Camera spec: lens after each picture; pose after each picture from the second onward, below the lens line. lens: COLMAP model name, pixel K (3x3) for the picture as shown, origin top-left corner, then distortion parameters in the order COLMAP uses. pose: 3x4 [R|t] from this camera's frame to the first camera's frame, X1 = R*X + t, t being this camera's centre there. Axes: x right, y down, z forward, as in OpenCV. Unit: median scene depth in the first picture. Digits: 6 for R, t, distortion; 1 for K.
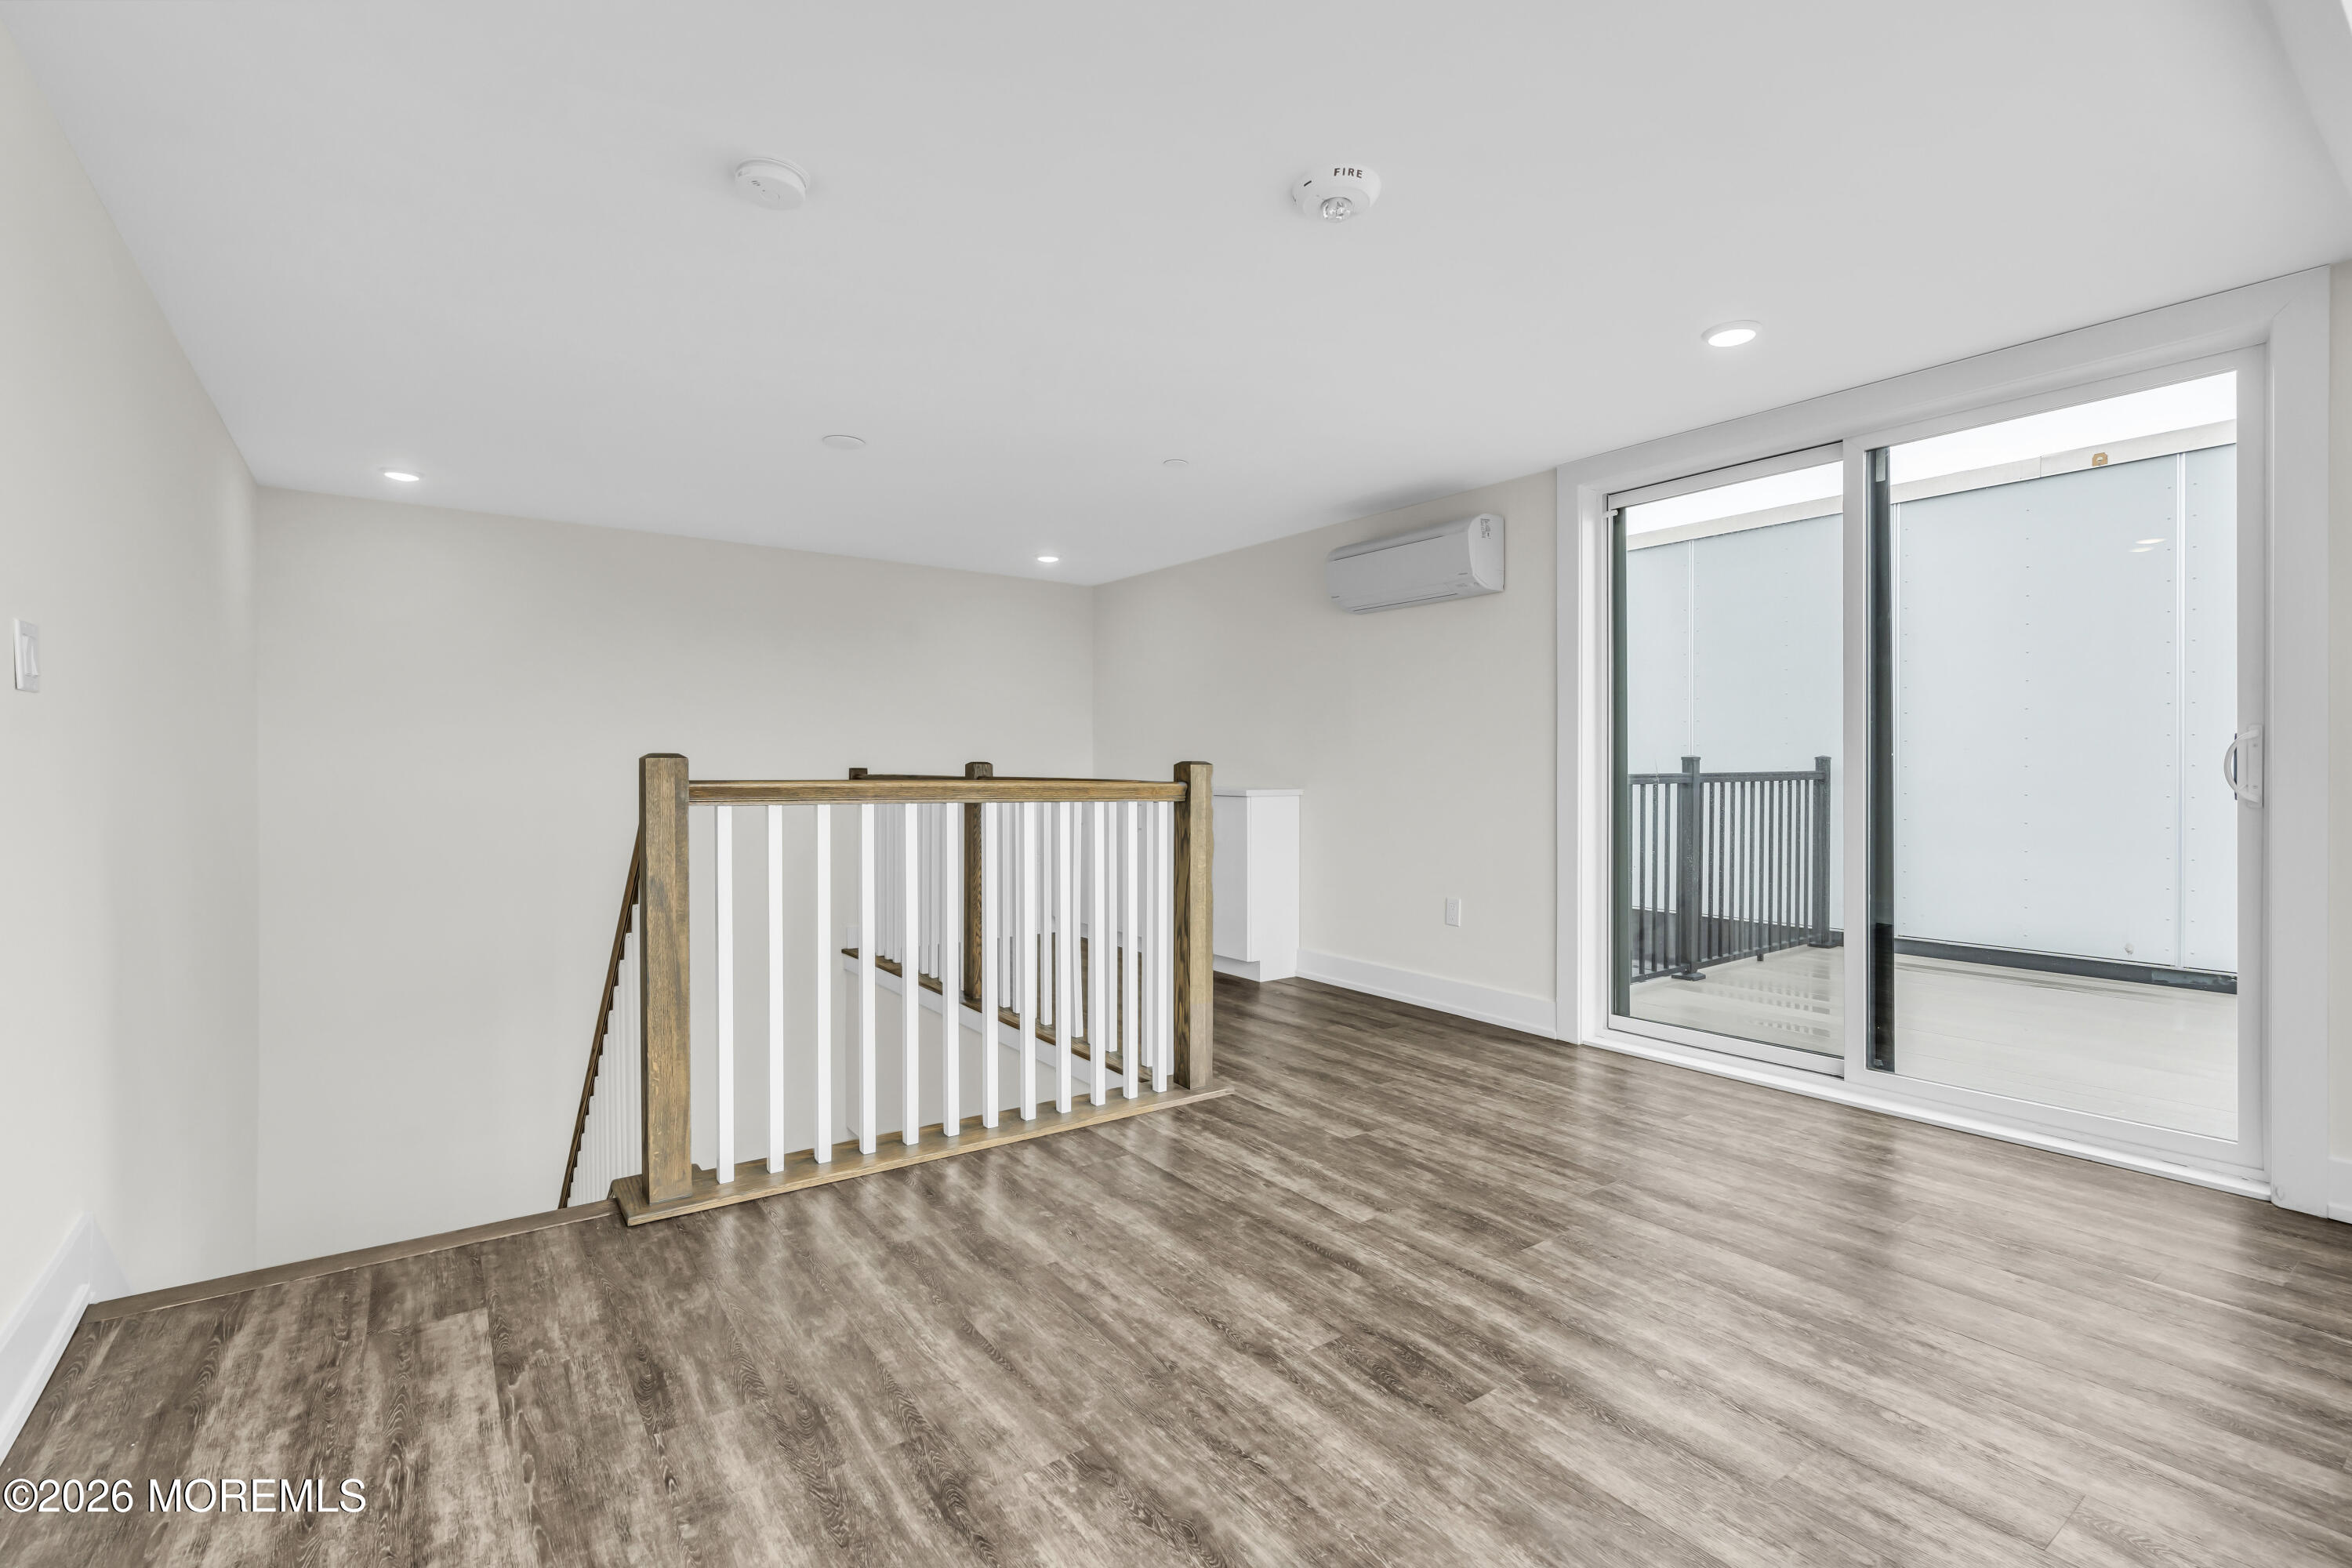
lens RADIAL K [[1059.3, 0, 1158.1], [0, 1059.3, 799.1], [0, 0, 1]] dist [-0.012529, 0.004296]
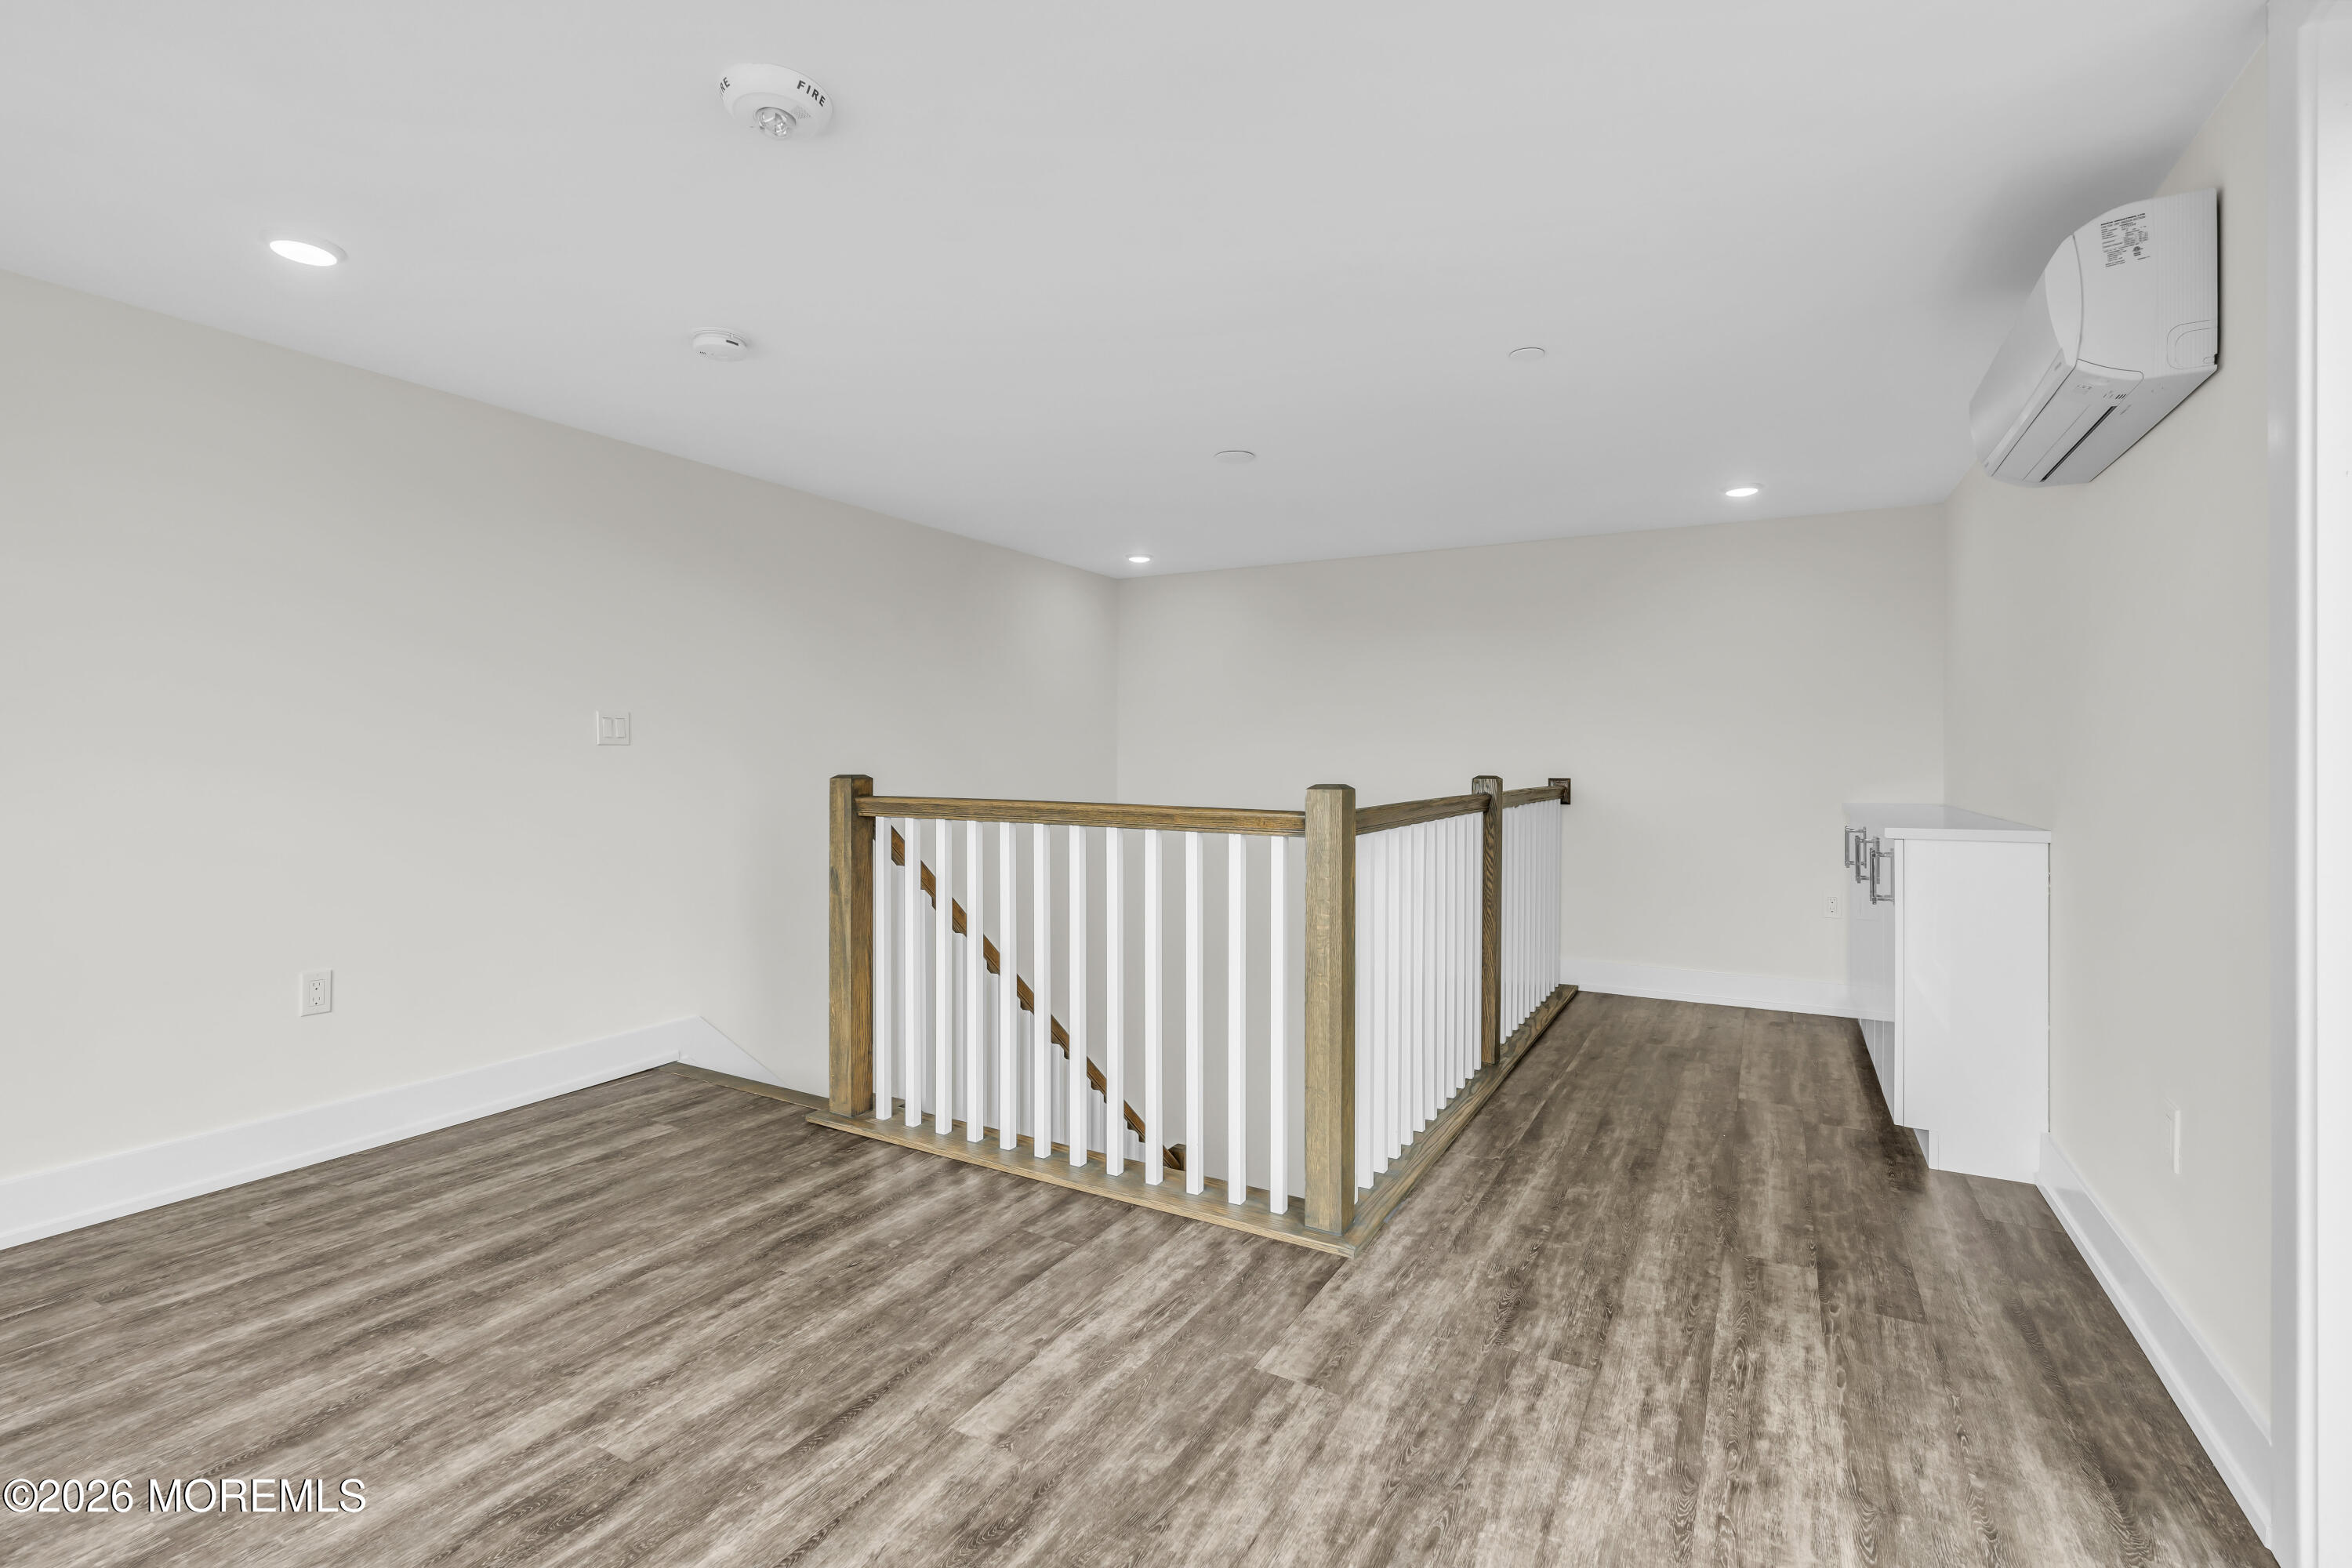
lens RADIAL K [[1049.3, 0, 1163.5], [0, 1049.3, 766.1], [0, 0, 1]] dist [-0.002164, 0.000286]
pose [[0.414322, 0.000623, -0.910130, 0.902903], [-0.022751, 0.999694, -0.009673, -0.054177], [0.909846, 0.024714, 0.414210, 0.811621]]
